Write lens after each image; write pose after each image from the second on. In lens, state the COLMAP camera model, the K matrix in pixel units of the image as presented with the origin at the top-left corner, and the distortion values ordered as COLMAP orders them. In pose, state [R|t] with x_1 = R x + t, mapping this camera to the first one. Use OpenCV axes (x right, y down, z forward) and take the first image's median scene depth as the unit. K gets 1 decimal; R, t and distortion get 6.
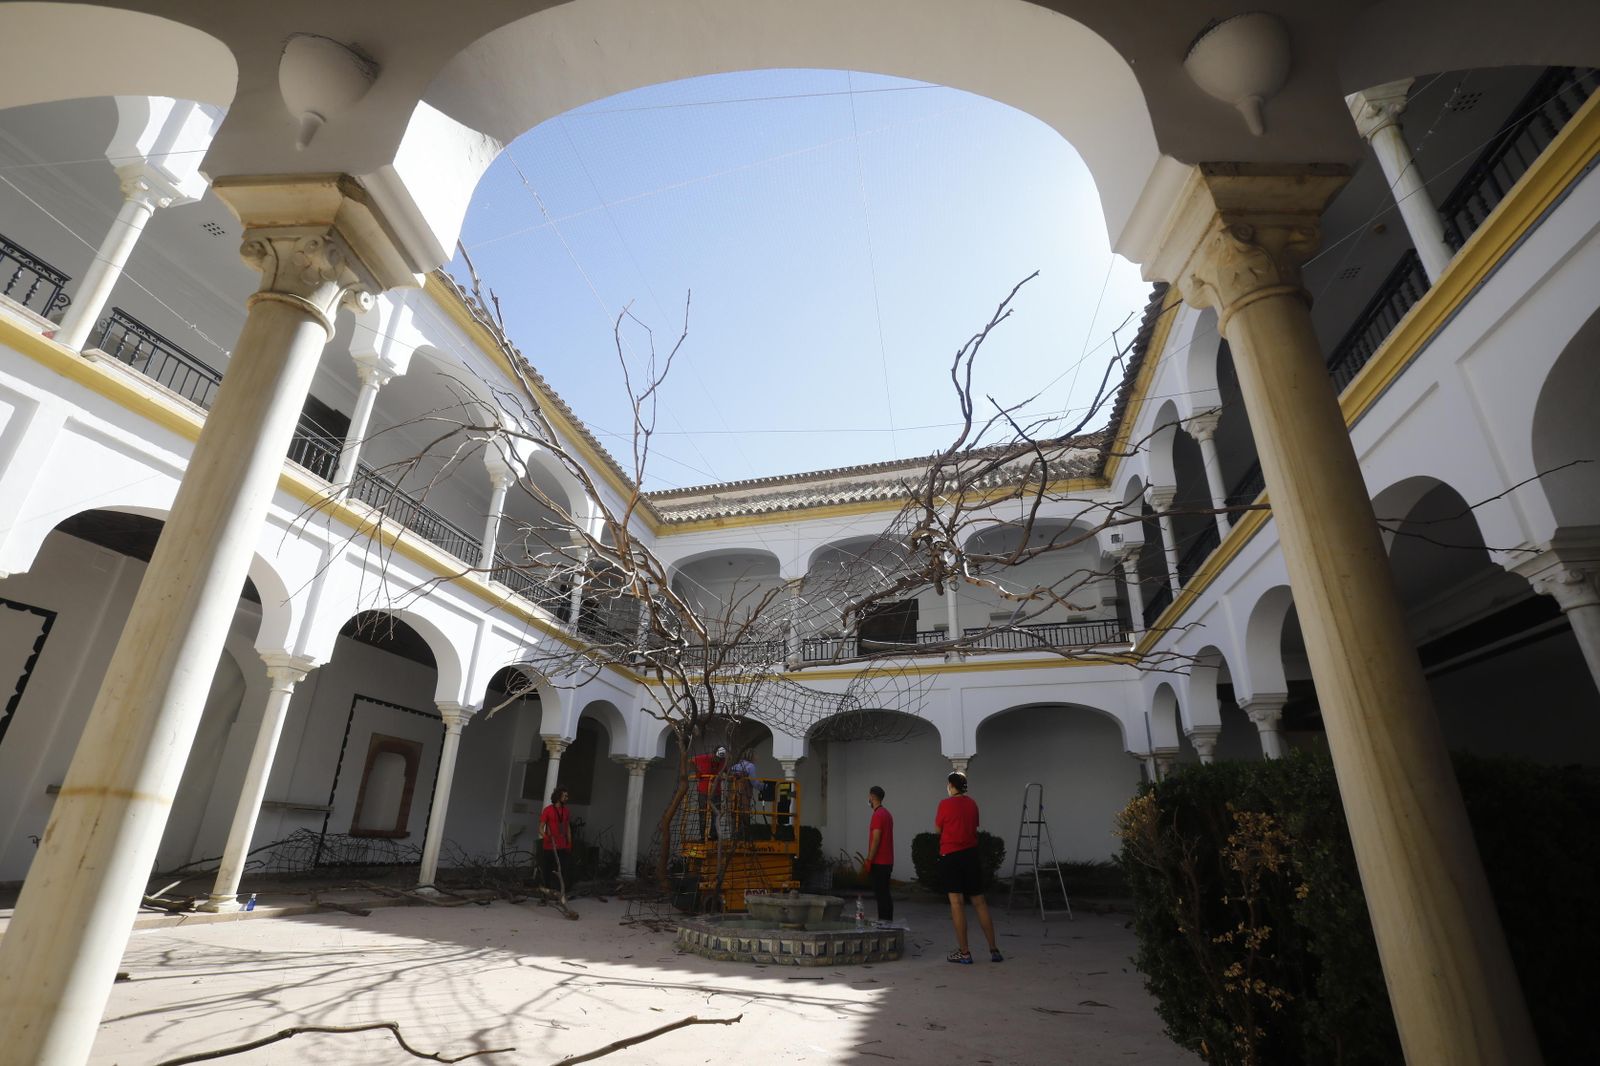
lens RADIAL K [[741.0, 0, 809.3], [0, 741.0, 526.5], [0, 0, 1]] dist [-0.053036, 0.022191]
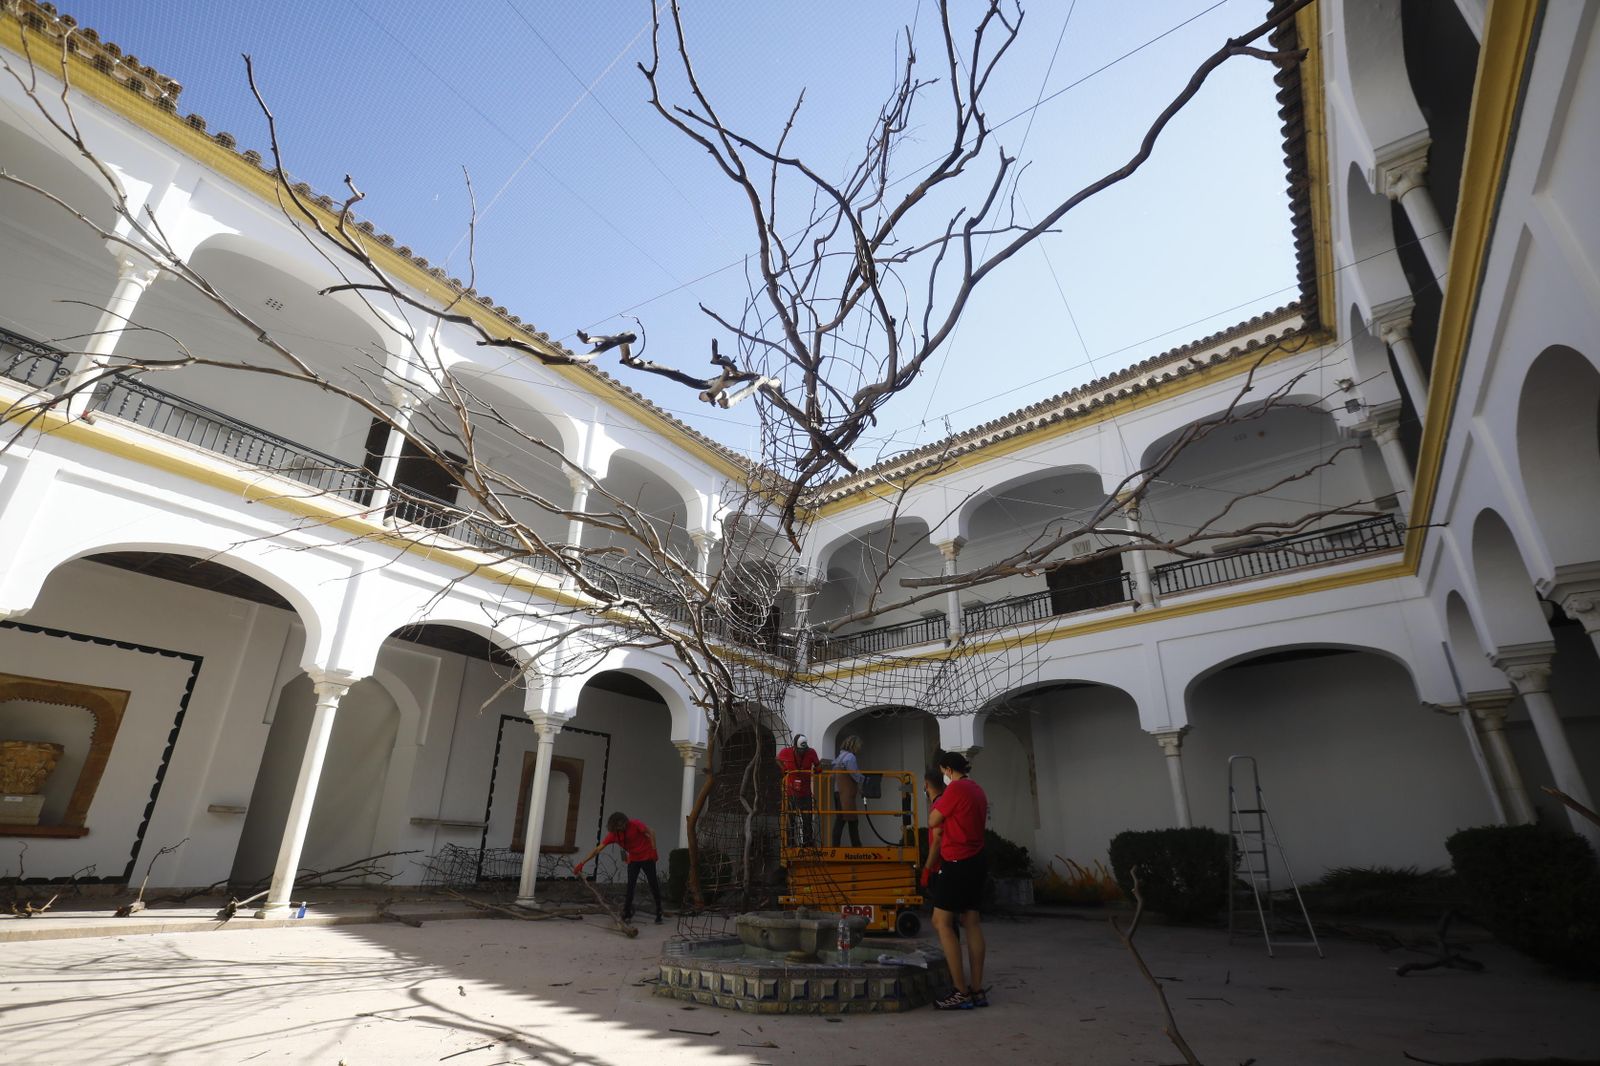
lens RADIAL K [[741.0, 0, 809.3], [0, 741.0, 526.5], [0, 0, 1]] dist [-0.053036, 0.022191]
pose [[0.911144, -0.177670, -0.371820, 0.250926], [0.170257, 0.983975, -0.052966, 0.110969], [0.375272, -0.015045, 0.926793, 0.226234]]
